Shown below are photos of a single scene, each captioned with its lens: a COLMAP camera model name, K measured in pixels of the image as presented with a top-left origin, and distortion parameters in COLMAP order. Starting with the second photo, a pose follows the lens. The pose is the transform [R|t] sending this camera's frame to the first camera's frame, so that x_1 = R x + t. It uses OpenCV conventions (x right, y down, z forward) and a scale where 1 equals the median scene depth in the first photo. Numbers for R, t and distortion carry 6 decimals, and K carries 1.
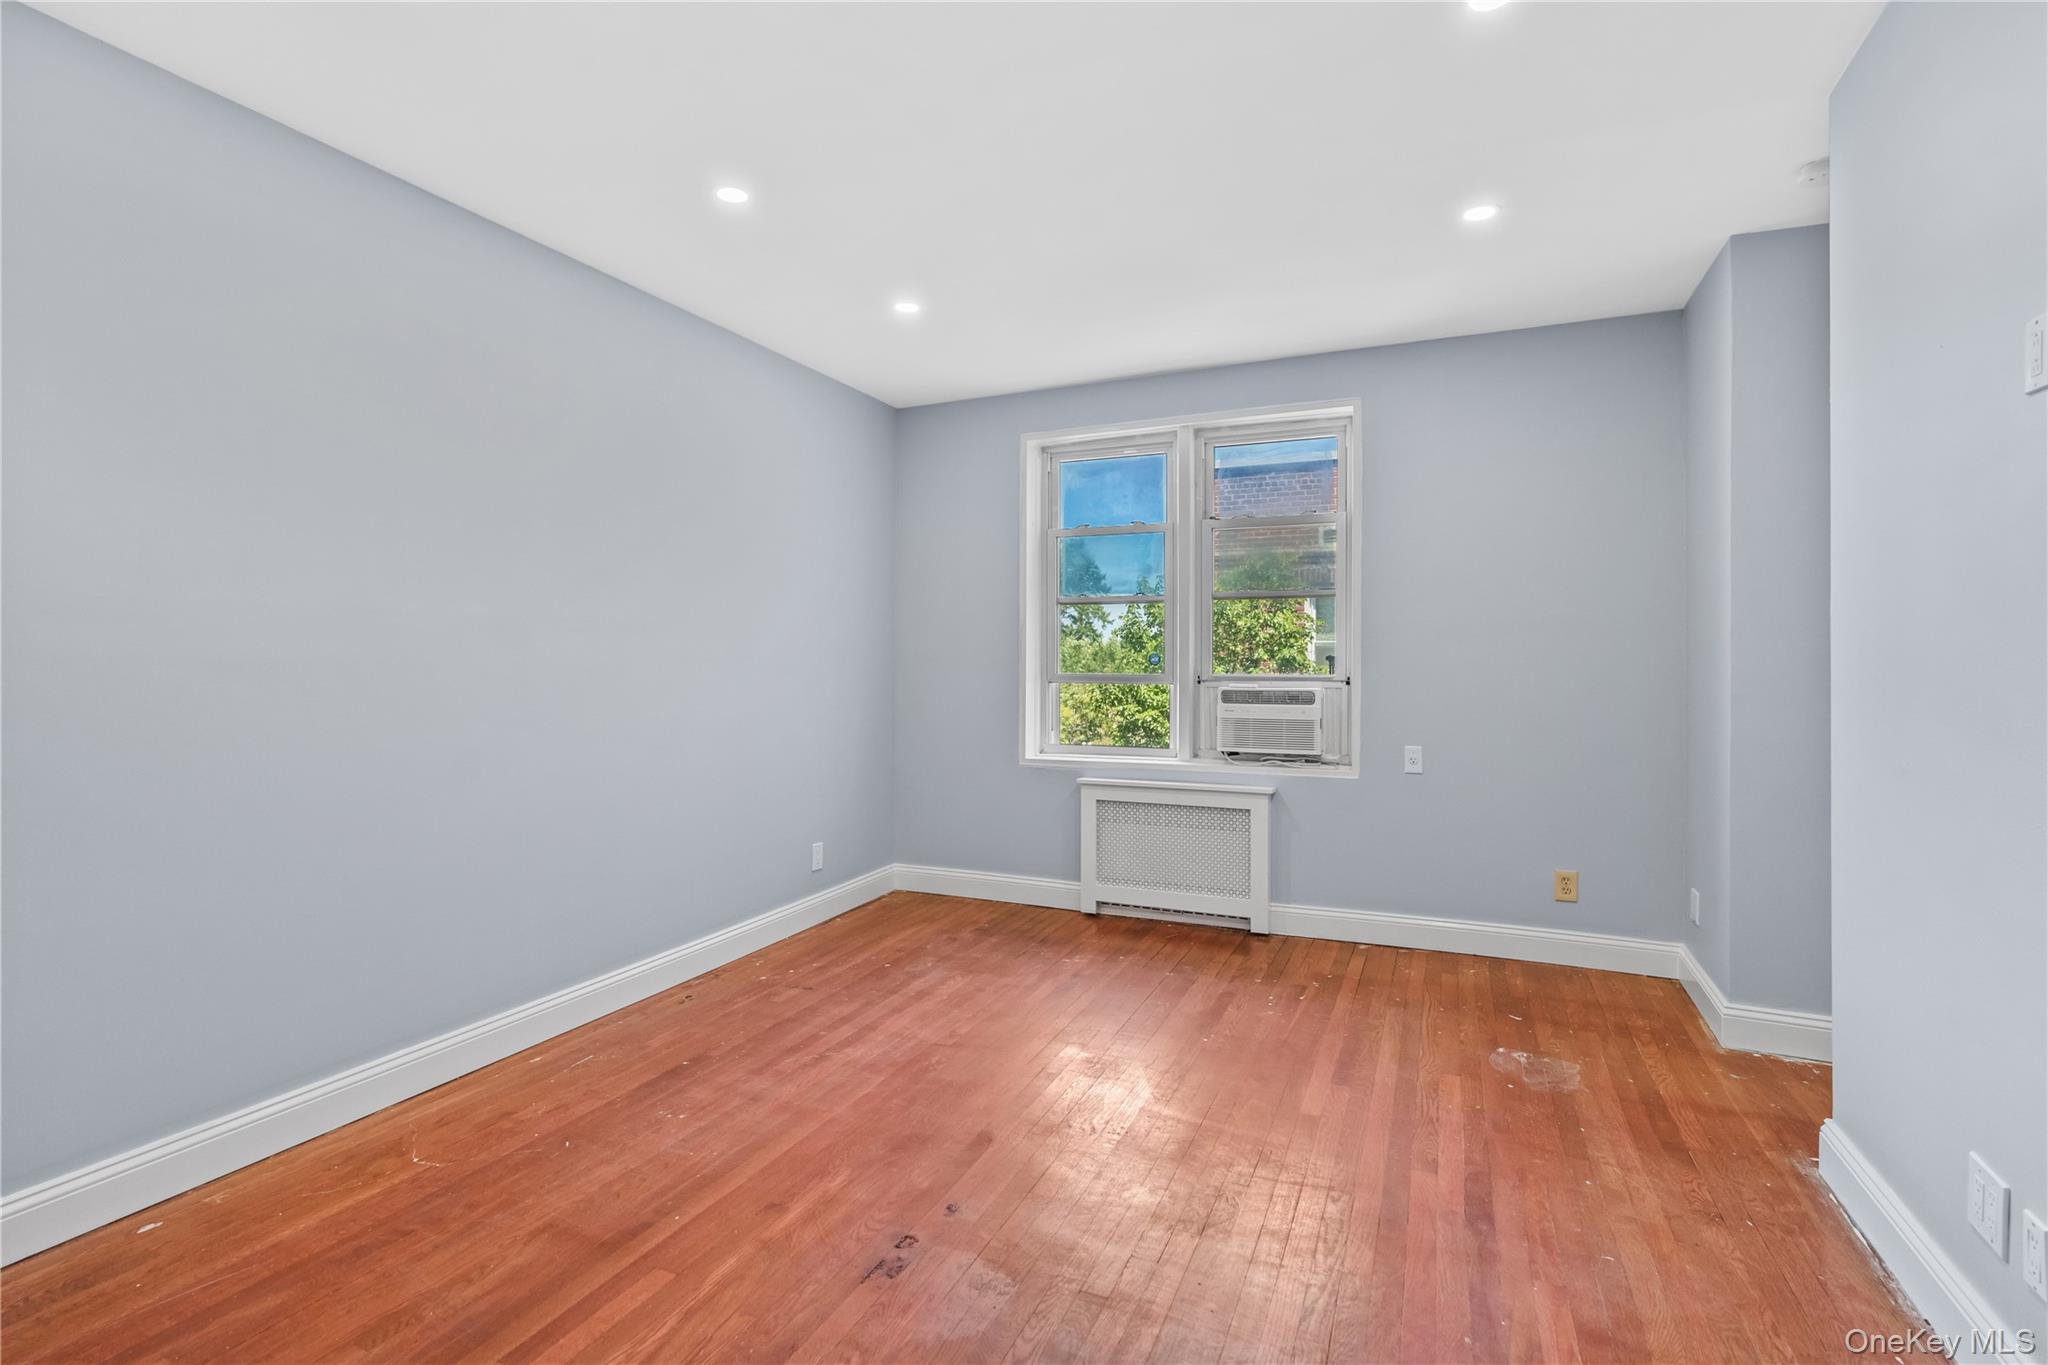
lens RADIAL K [[971.6, 0, 1025.8], [0, 971.6, 656.8], [0, 0, 1]] dist [-0.001405, 0.000241]
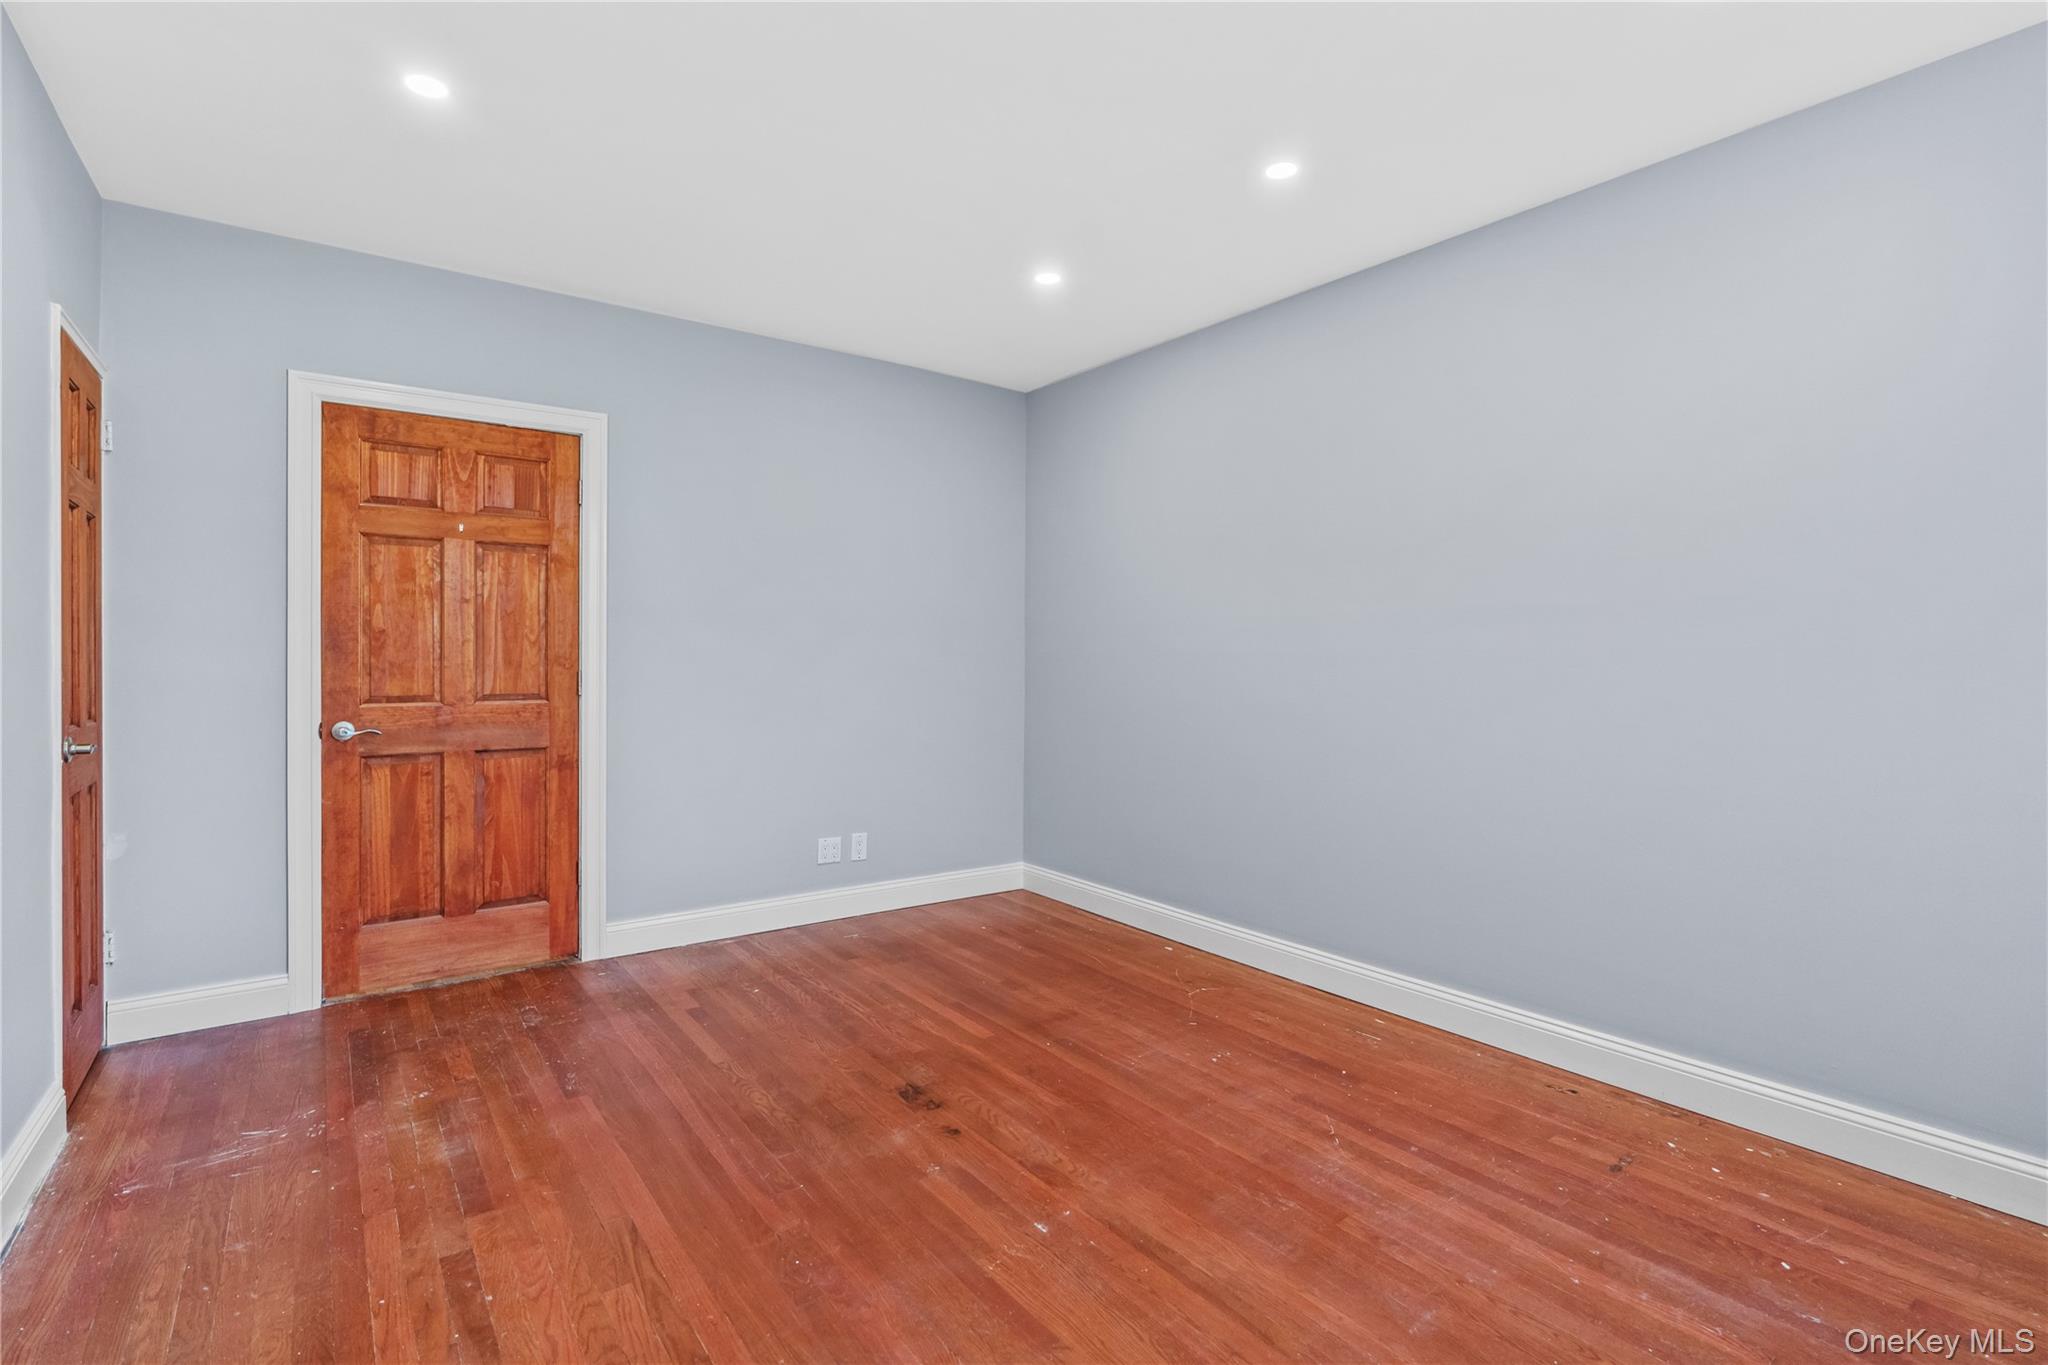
lens RADIAL K [[936.3, 0, 1020.6], [0, 936.3, 670.5], [0, 0, 1]] dist [-0.001485, 0.000969]
pose [[-0.491504, 0.007578, -0.870842, 0.619921], [-0.000863, 0.999957, 0.009189, 0.011296], [0.870875, 0.005268, -0.491477, 1.186731]]
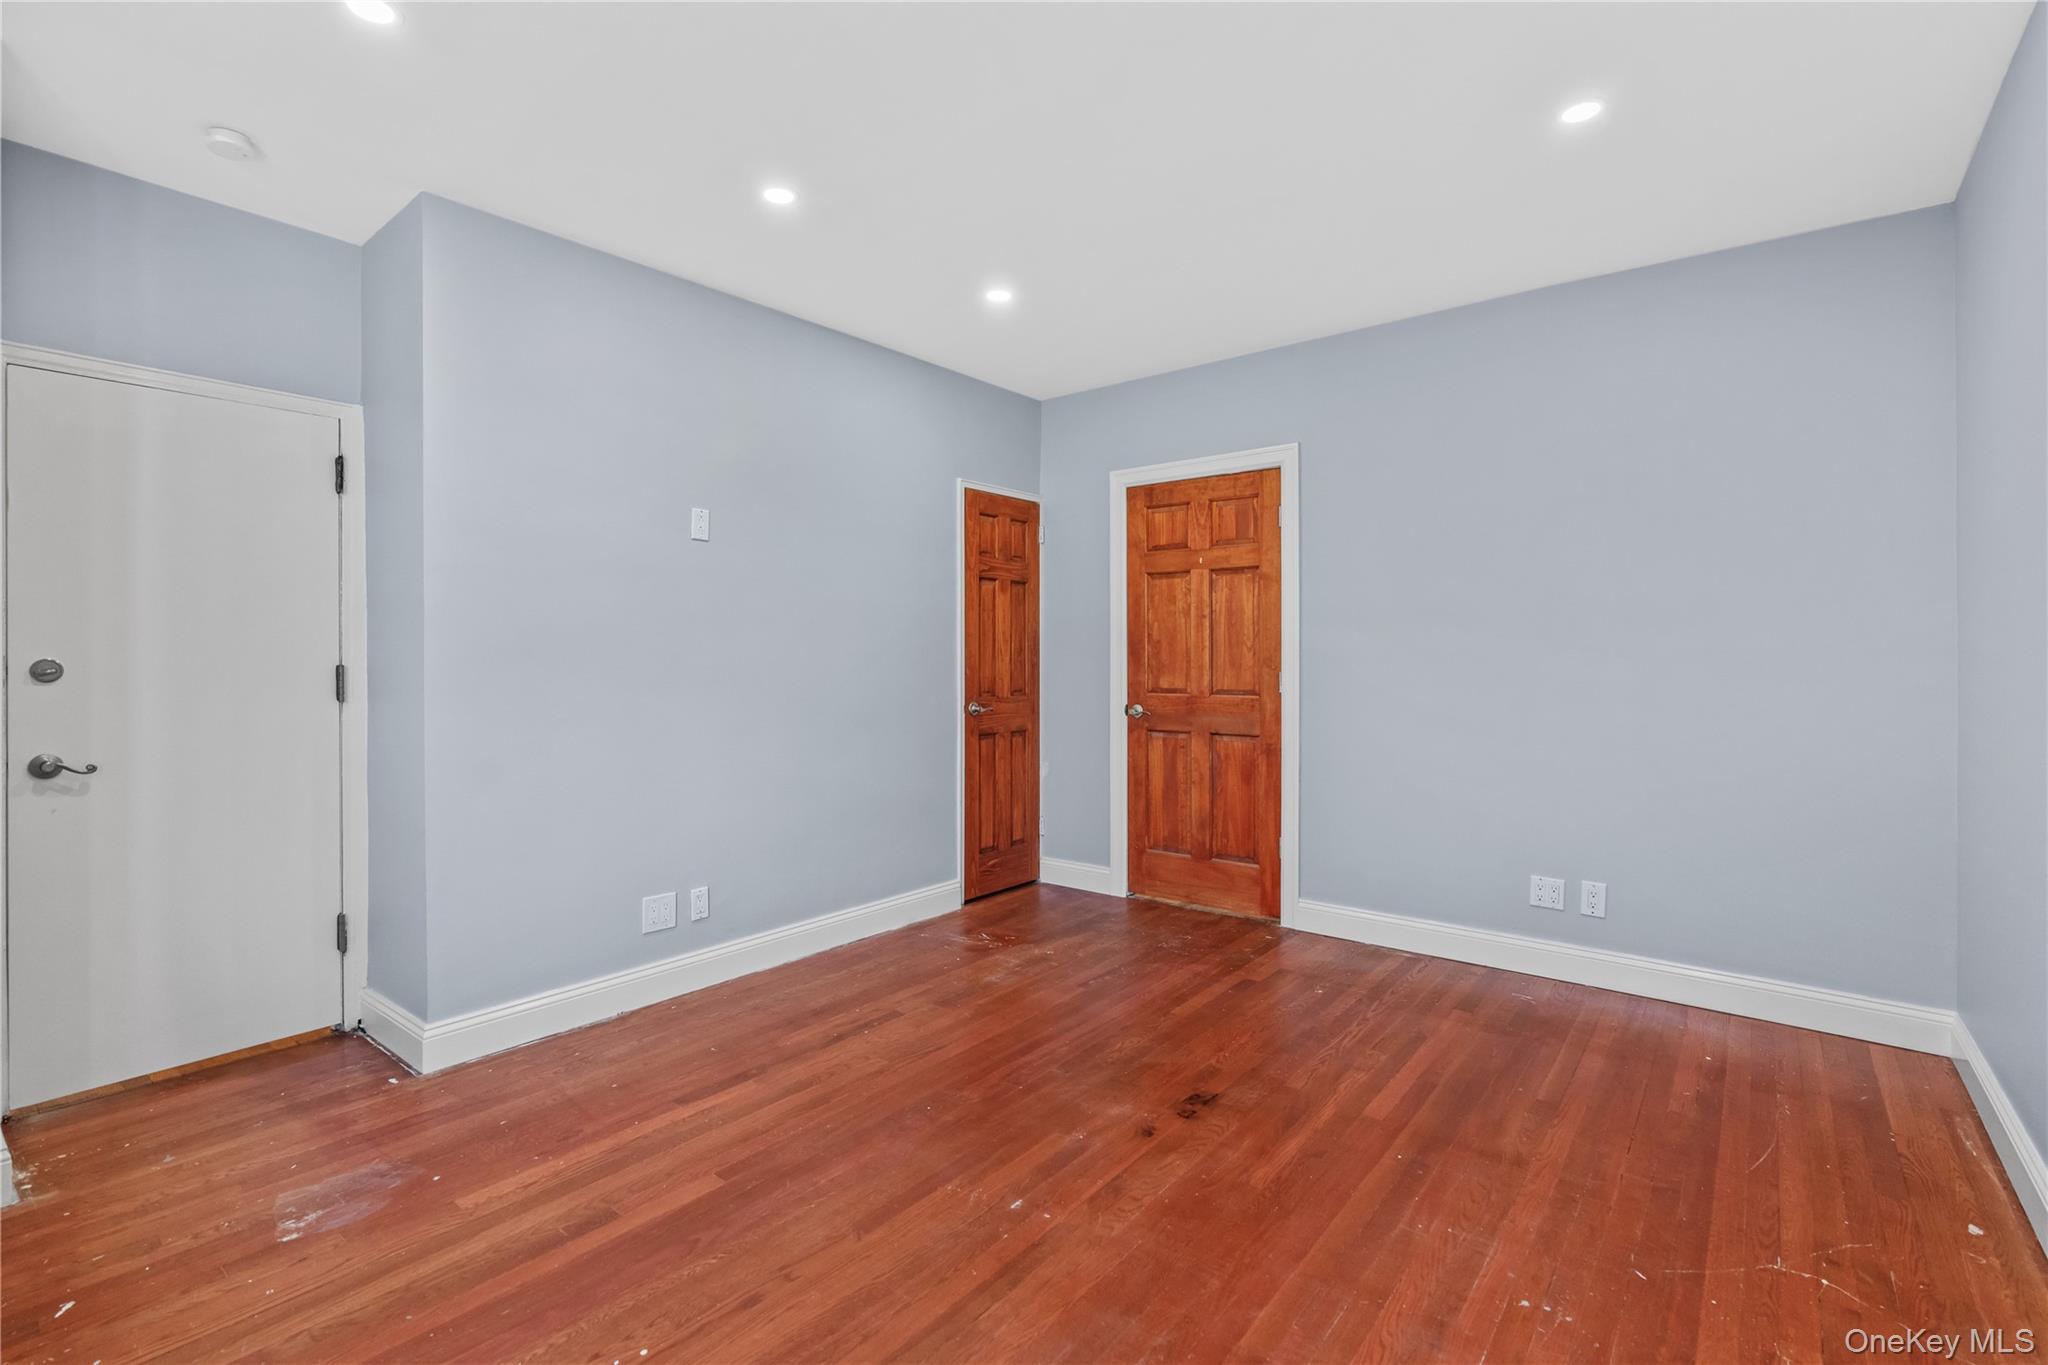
lens RADIAL K [[936.3, 0, 1020.6], [0, 936.3, 670.5], [0, 0, 1]] dist [-0.001485, 0.000969]
pose [[-0.966498, -0.004103, 0.256642, -0.155754], [-0.003173, 0.999987, 0.004035, 0.017751], [-0.256655, 0.003086, -0.966498, 1.544827]]
